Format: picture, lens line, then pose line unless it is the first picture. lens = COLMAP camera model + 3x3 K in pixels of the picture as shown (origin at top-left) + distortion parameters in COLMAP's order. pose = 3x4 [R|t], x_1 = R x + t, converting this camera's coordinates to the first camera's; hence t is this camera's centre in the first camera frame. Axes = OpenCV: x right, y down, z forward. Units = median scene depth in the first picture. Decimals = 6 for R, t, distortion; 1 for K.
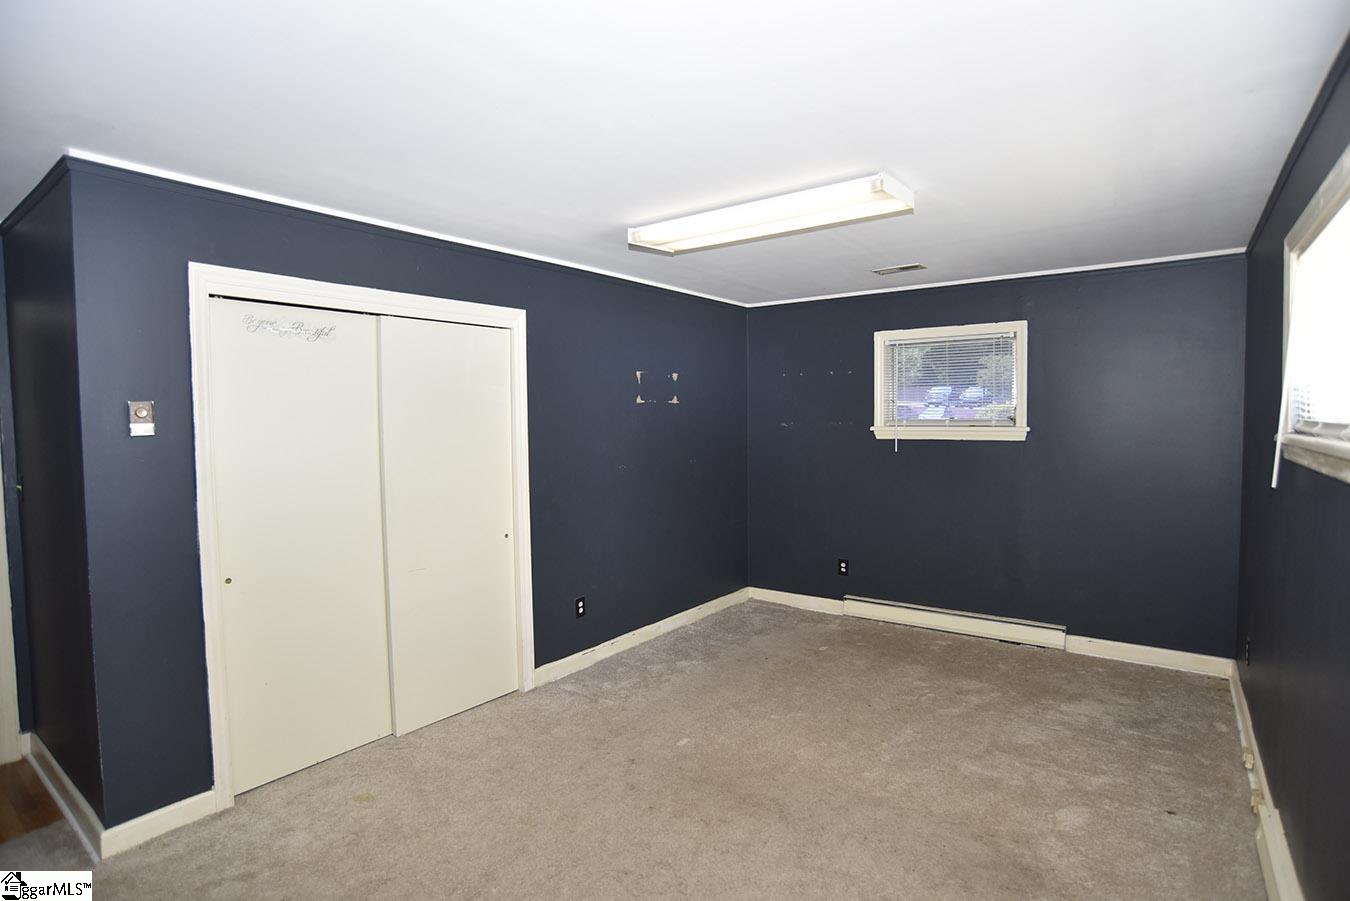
lens RADIAL K [[688.2, 0, 672.2], [0, 688.2, 452.7], [0, 0, 1]] dist [-0.107851, 0.054911]
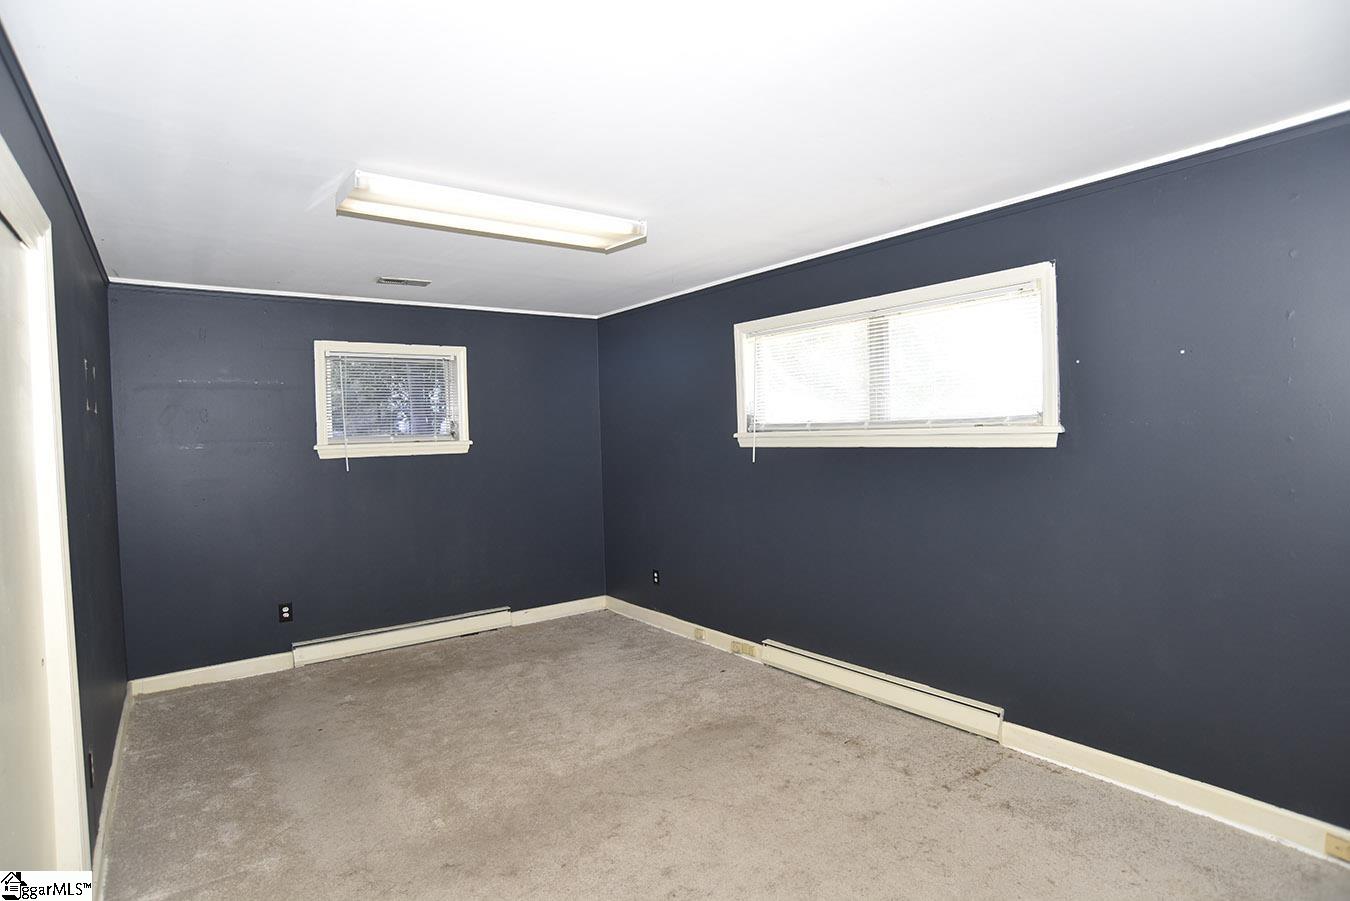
lens RADIAL K [[692.7, 0, 675.0], [0, 692.7, 450.5], [0, 0, 1]] dist [-0.029360, -0.000012]
pose [[0.281165, -0.025865, 0.959311, -0.492710], [0.066476, 0.997760, 0.007418, -0.007259], [-0.957354, 0.061685, 0.282255, 0.332255]]
